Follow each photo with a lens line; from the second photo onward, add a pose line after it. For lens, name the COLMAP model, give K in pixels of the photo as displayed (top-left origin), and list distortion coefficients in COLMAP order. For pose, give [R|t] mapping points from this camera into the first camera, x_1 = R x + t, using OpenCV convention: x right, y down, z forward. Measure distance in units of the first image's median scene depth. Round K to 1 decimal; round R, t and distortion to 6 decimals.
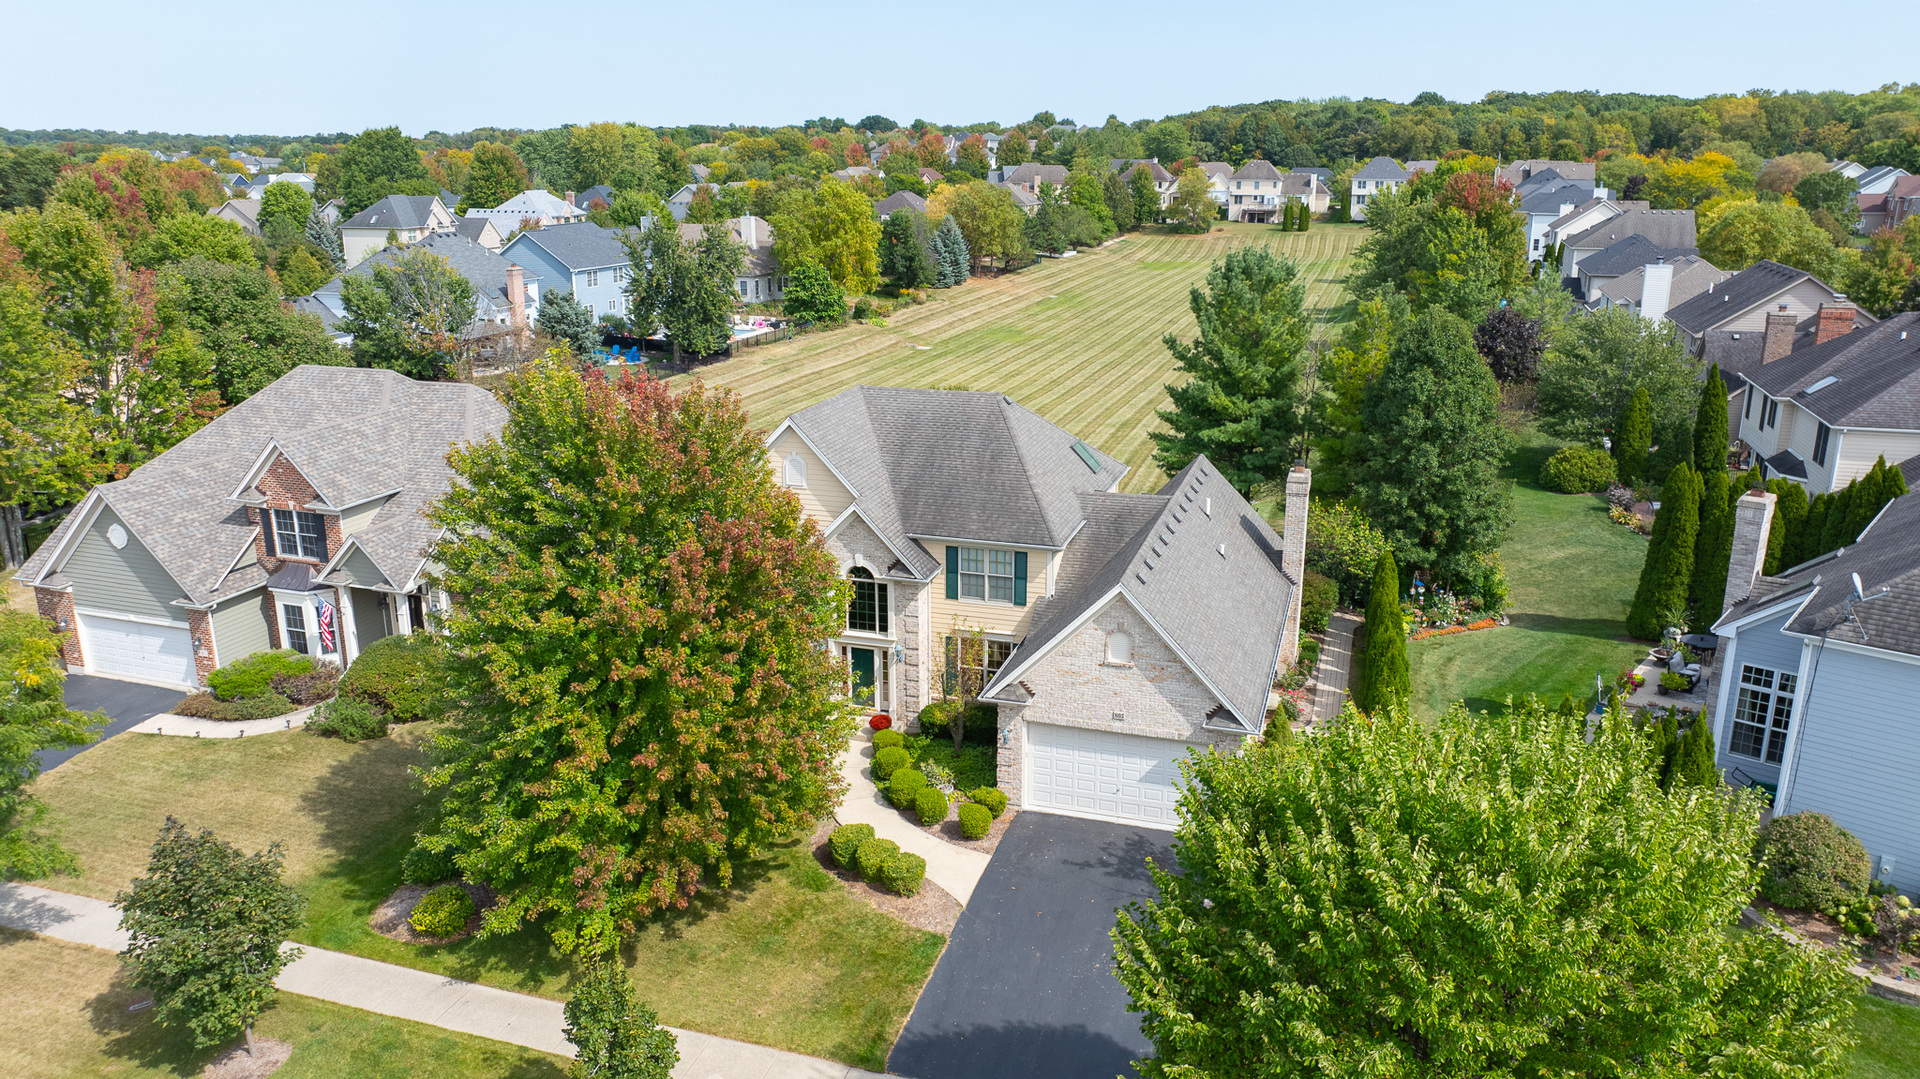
lens RADIAL K [[1335.2, 0, 961.3], [0, 1335.2, 538.1], [0, 0, 1]] dist [-0.047475, 0.036365]
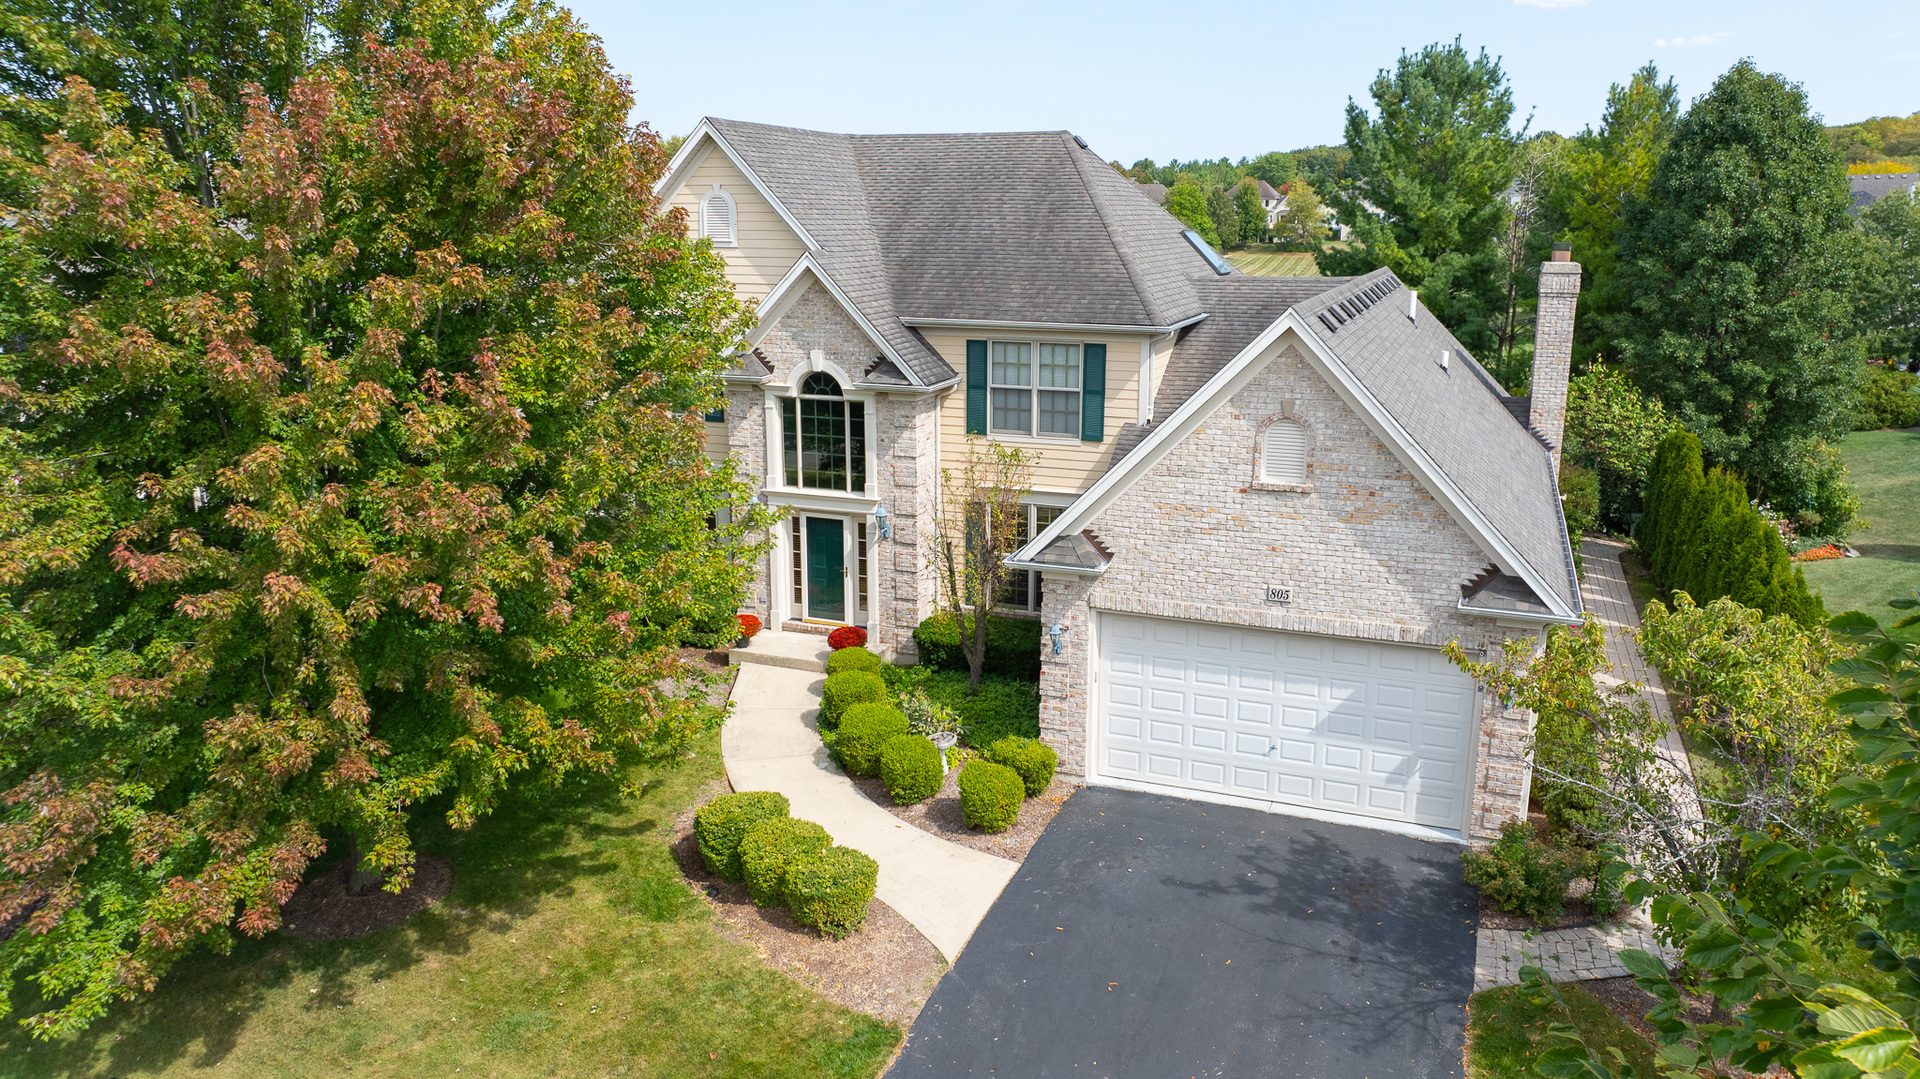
lens RADIAL K [[1335.2, 0, 963.8], [0, 1335.2, 535.4], [0, 0, 1]] dist [-0.047475, 0.036365]
pose [[0.997505, 0.017332, -0.068434, 0.028971], [-0.020631, 0.998644, -0.047802, 0.120489], [0.067513, 0.049094, 0.996510, 0.426779]]
